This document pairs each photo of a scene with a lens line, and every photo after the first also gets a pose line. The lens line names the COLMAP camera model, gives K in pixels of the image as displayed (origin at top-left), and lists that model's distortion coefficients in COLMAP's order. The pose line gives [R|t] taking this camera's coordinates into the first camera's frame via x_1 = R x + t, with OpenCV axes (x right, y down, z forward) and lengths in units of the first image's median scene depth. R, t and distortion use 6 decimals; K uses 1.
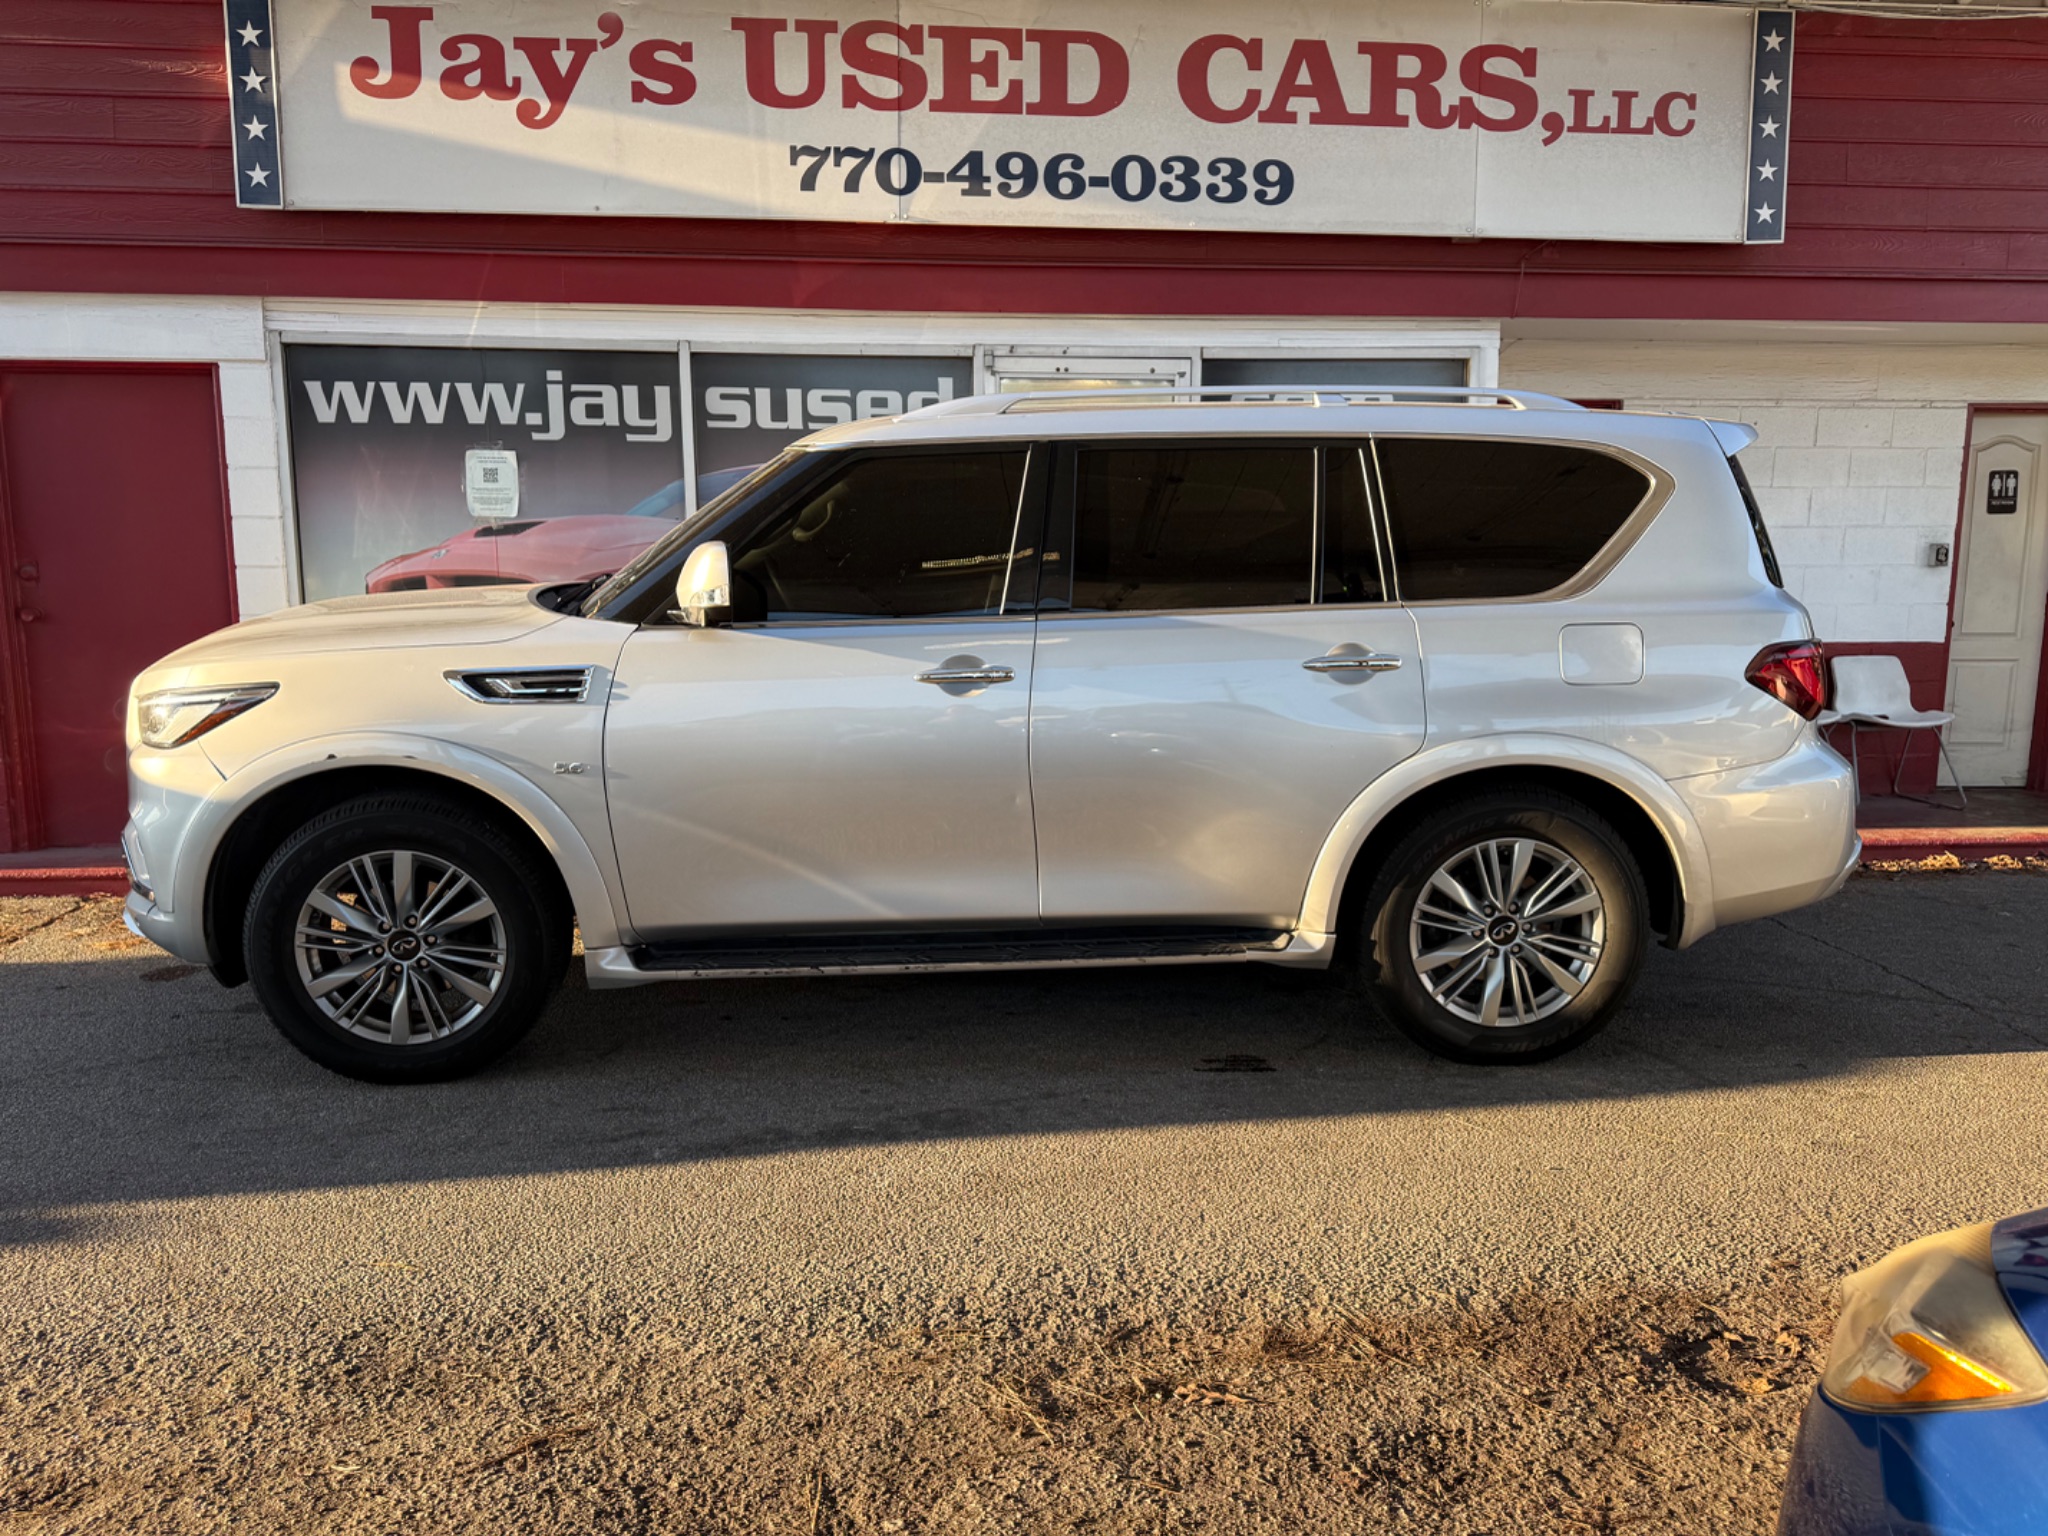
lens RADIAL K [[1439.6, 0, 1063.0], [0, 1439.6, 801.1], [0, 0, 1]] dist [0.082520, -0.103205]
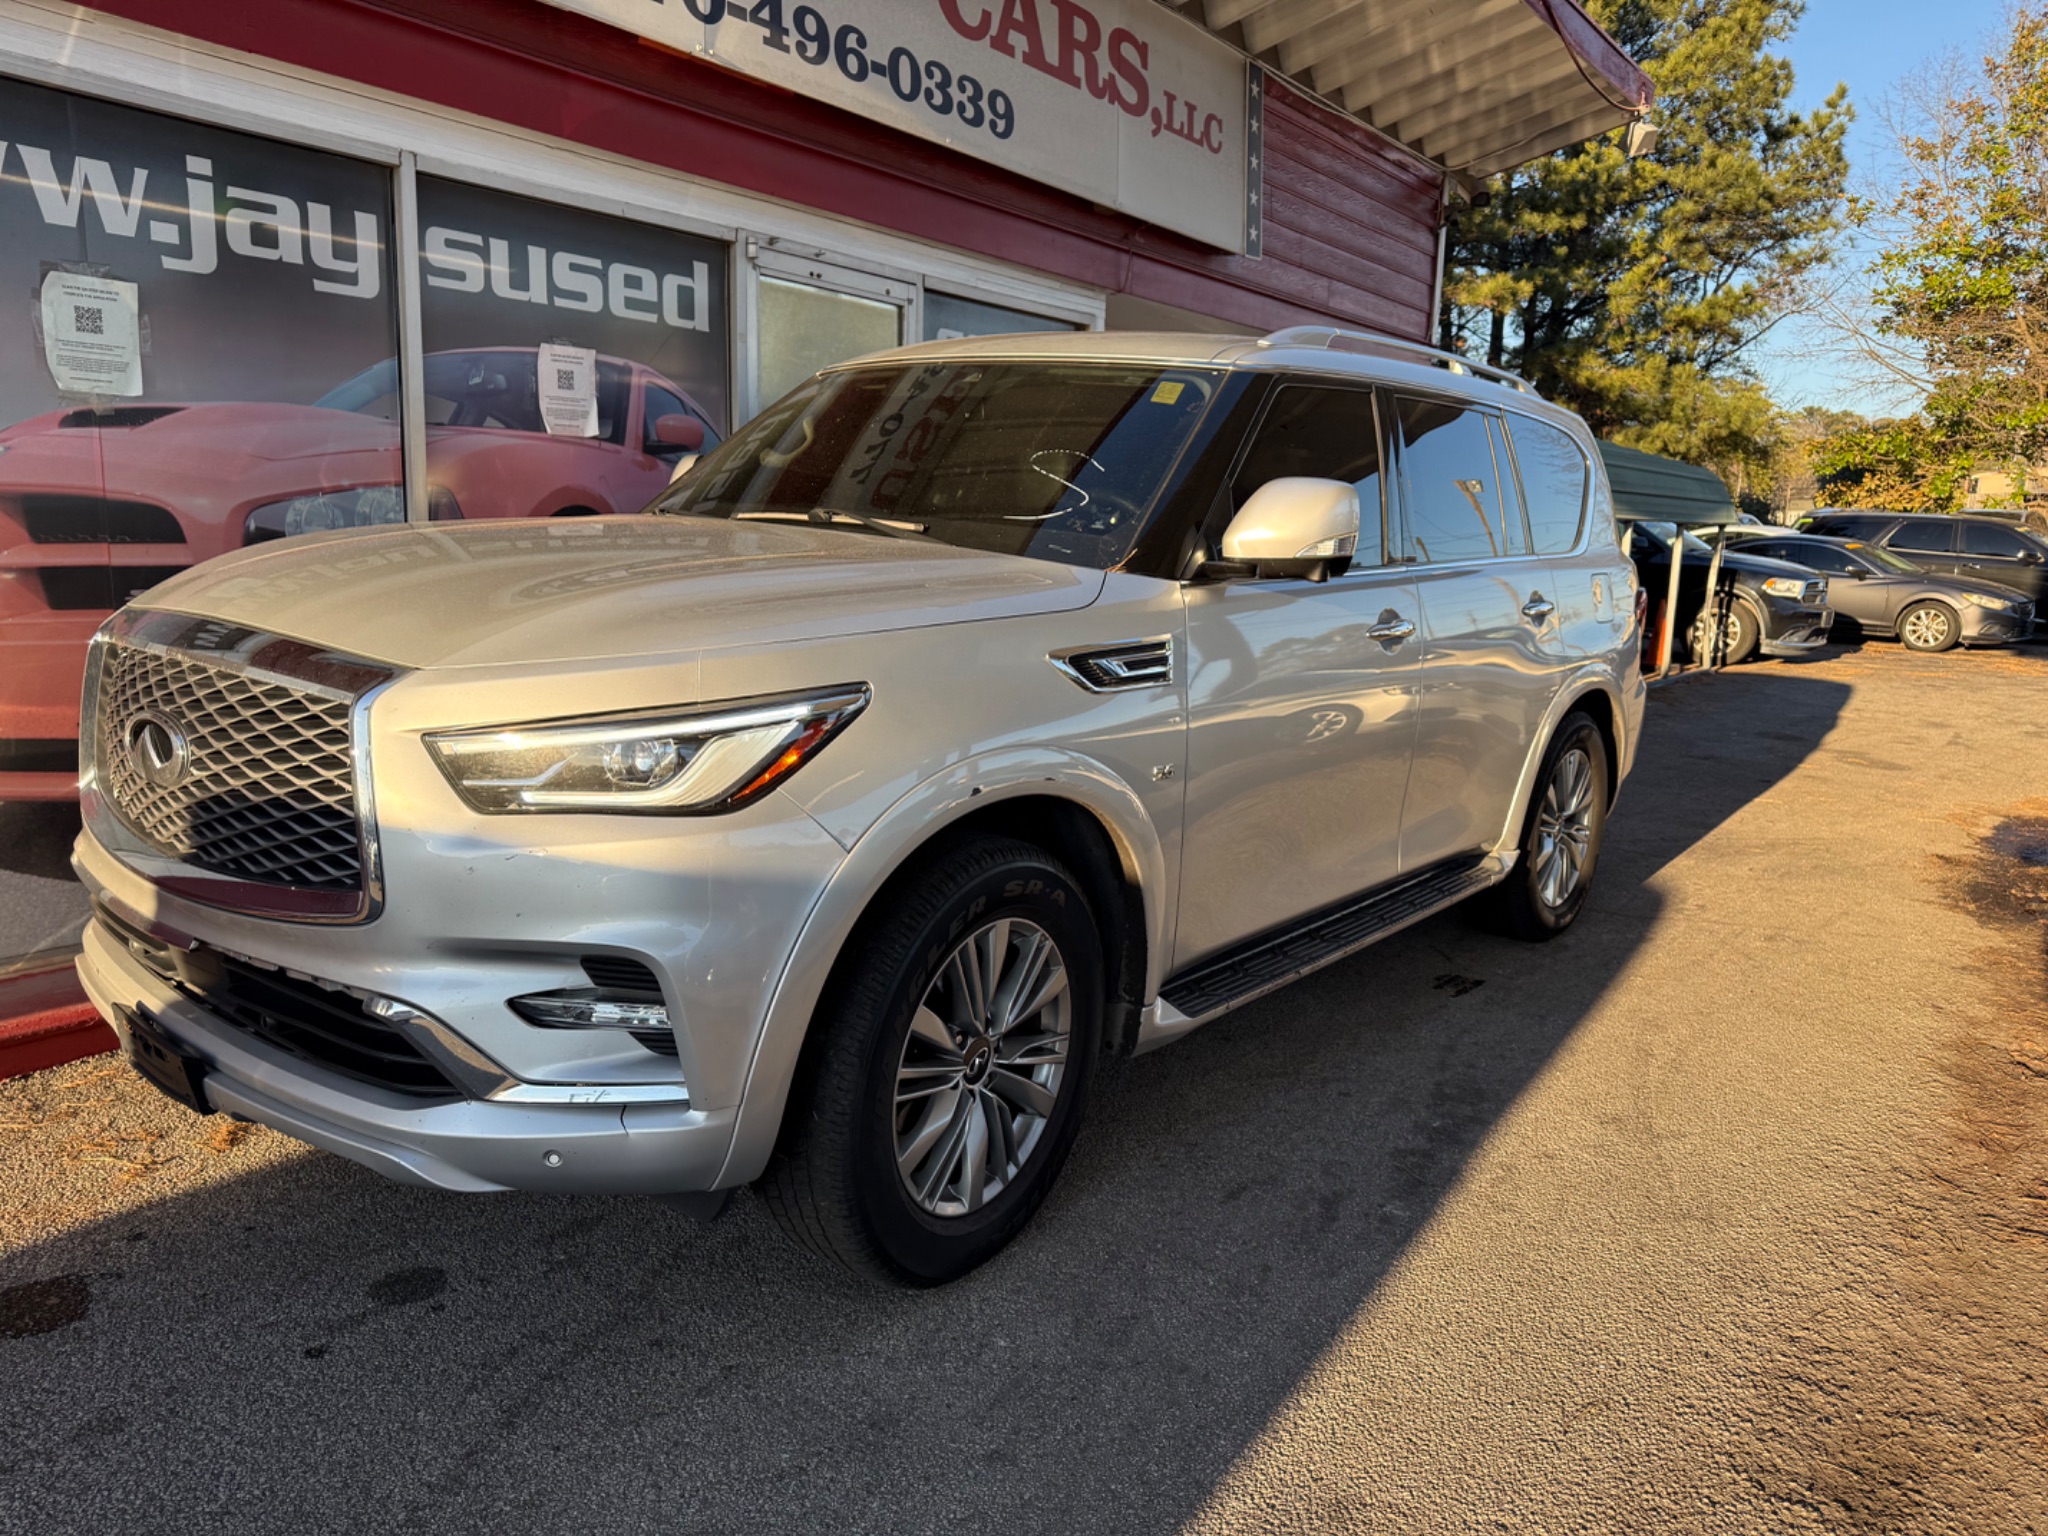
lens RADIAL K [[1460.8, 0, 1013.3], [0, 1460.8, 770.5], [0, 0, 1]] dist [0.083897, -0.105752]
pose [[0.659669, -0.104856, 0.744206, -0.623534], [0.093995, 0.993955, 0.056728, -0.048010], [-0.745655, 0.032530, 0.665537, 0.356806]]
